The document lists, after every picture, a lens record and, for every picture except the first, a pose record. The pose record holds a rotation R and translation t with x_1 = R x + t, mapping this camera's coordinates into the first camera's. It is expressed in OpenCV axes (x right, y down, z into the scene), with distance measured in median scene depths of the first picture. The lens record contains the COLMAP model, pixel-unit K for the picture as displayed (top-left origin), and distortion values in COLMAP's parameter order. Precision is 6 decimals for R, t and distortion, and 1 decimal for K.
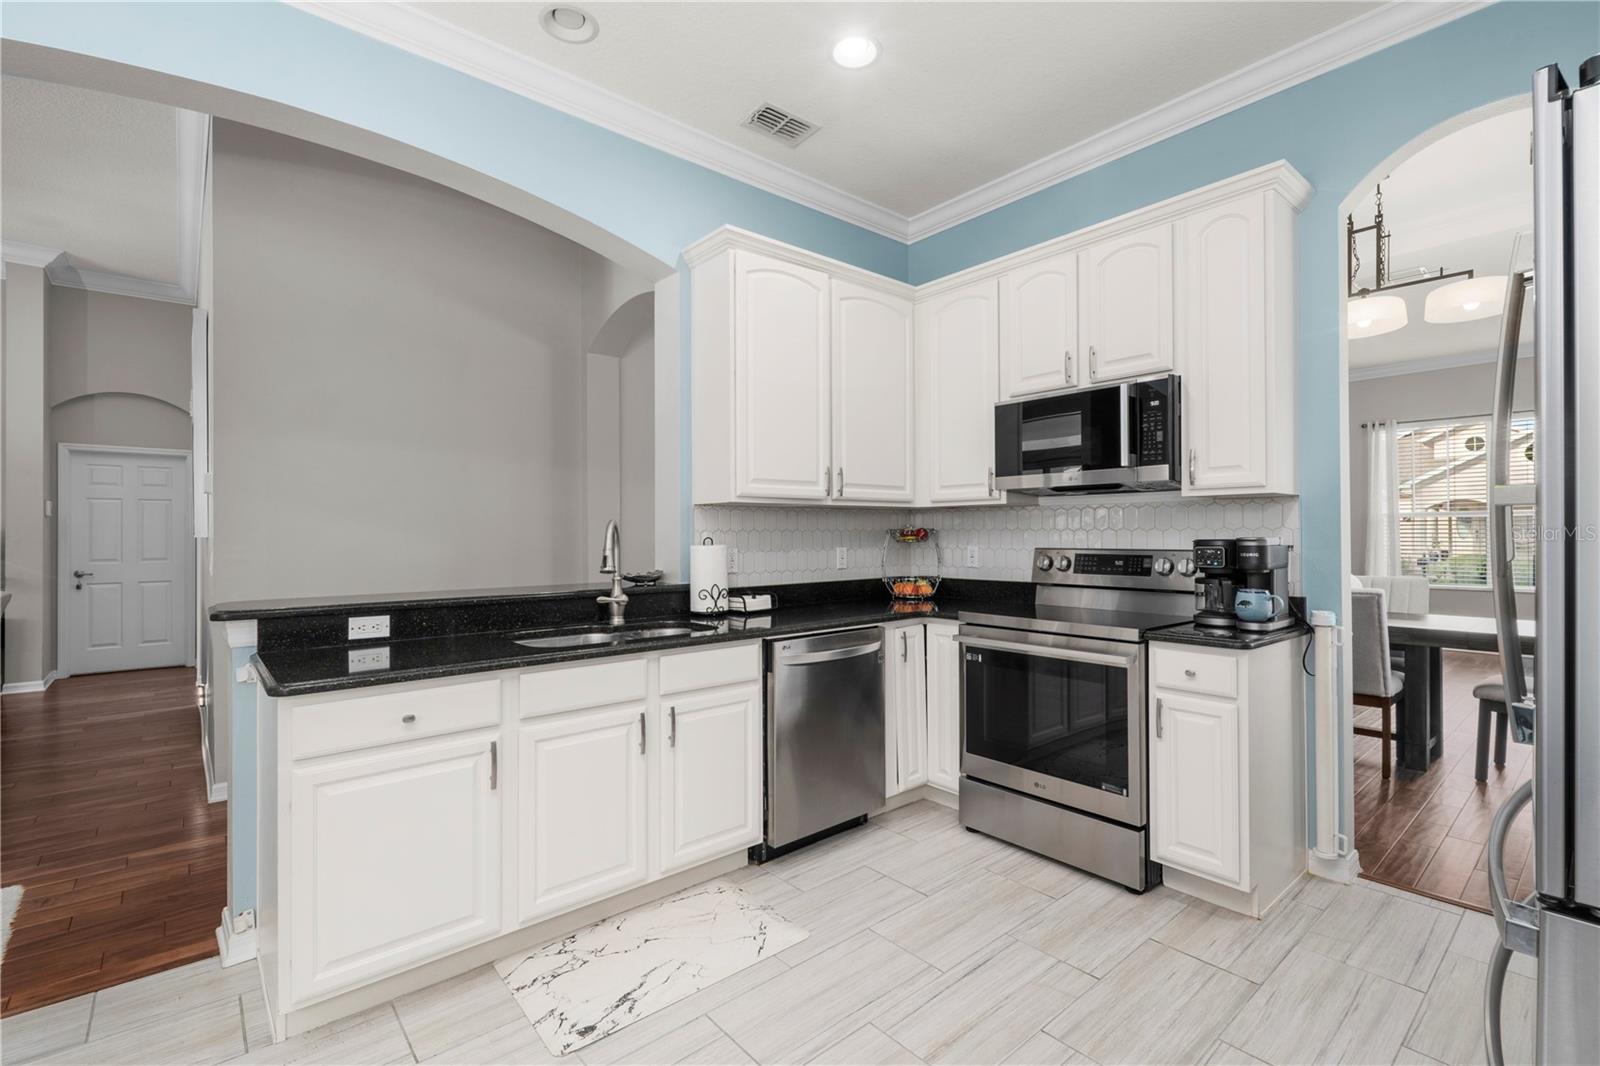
lens RADIAL K [[714.0, 0, 804.8], [0, 714.0, 529.5], [0, 0, 1]] dist [0.014478, -0.012650]
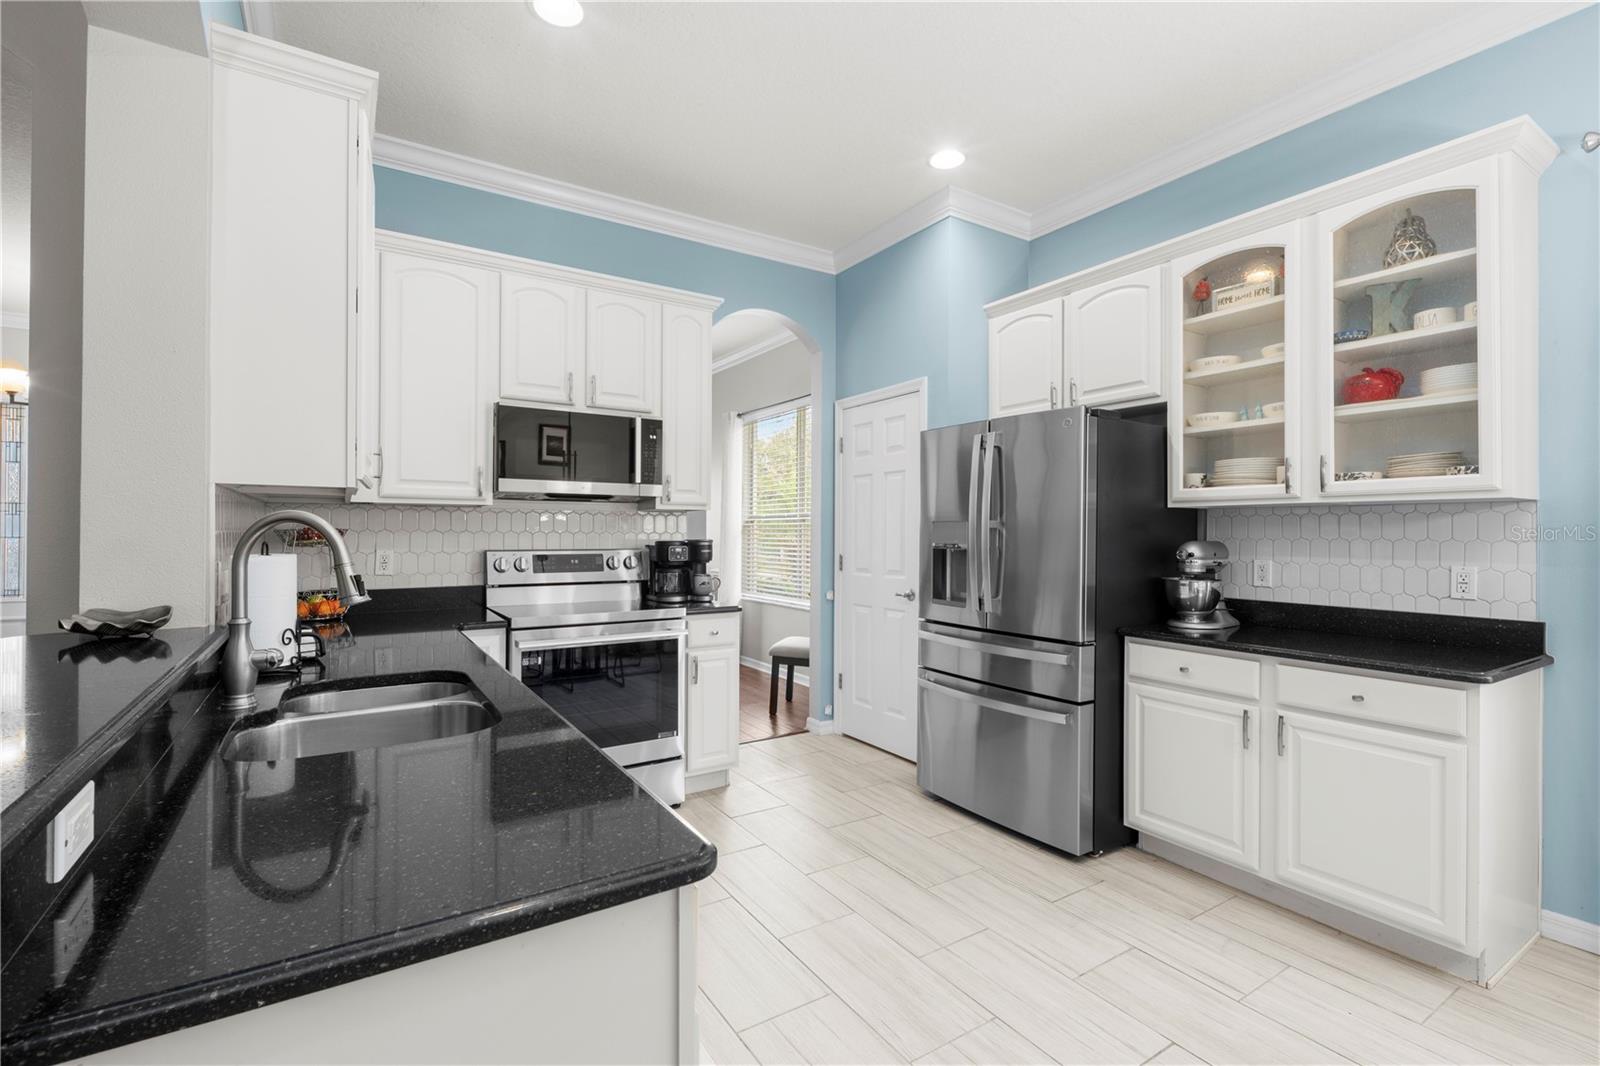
lens RADIAL K [[714.0, 0, 804.8], [0, 714.0, 529.5], [0, 0, 1]] dist [0.014478, -0.012650]
pose [[0.139975, 0.009318, 0.990111, -0.658906], [-0.010360, 0.999915, -0.007945, 0.000229], [-0.990101, -0.009145, 0.140060, 0.467528]]
